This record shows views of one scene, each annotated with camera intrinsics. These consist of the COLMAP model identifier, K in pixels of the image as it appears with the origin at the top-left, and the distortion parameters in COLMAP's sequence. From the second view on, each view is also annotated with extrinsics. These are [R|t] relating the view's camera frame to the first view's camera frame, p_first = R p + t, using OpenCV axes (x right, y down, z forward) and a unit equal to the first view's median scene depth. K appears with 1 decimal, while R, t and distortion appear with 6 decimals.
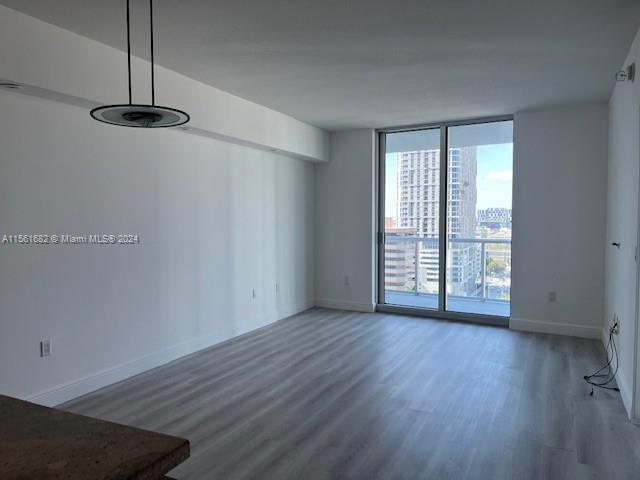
lens RADIAL K [[483.2, 0, 317.9], [0, 483.2, 237.9], [0, 0, 1]] dist [0.069655, -0.094035]
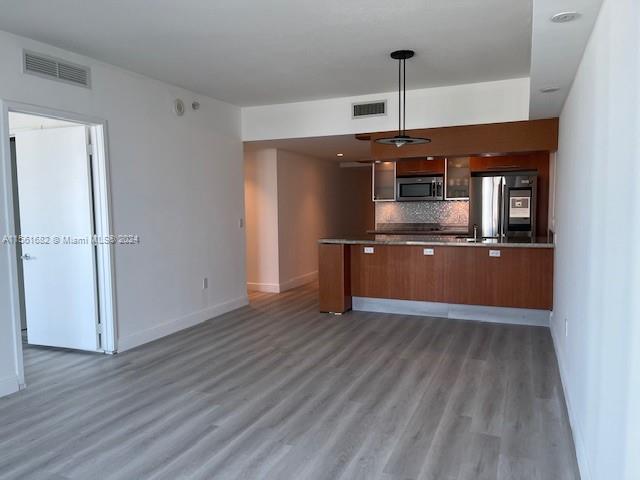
lens RADIAL K [[483.2, 0, 317.9], [0, 483.2, 237.9], [0, 0, 1]] dist [0.069655, -0.094035]
pose [[-0.998780, 0.019092, -0.045534, 0.003502], [0.014111, 0.994127, 0.107300, -0.062668], [0.047315, 0.106527, -0.993183, 1.605945]]
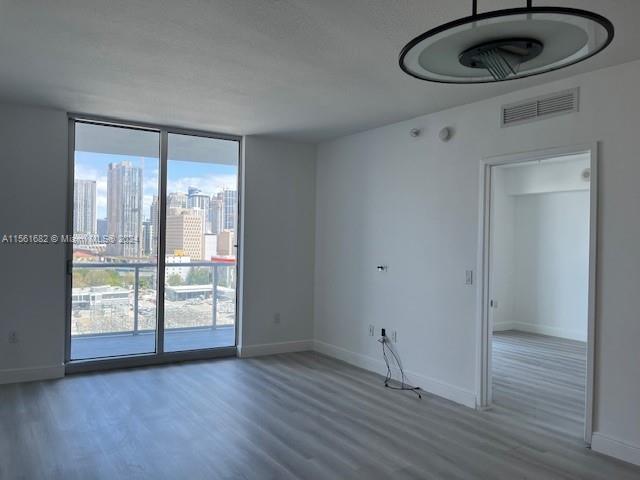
lens RADIAL K [[483.2, 0, 317.9], [0, 483.2, 237.9], [0, 0, 1]] dist [0.069655, -0.094035]
pose [[0.487755, 0.016571, 0.872823, -0.517700], [0.010337, 0.999640, -0.024755, -0.034078], [-0.872919, 0.021097, 0.487408, 0.554794]]
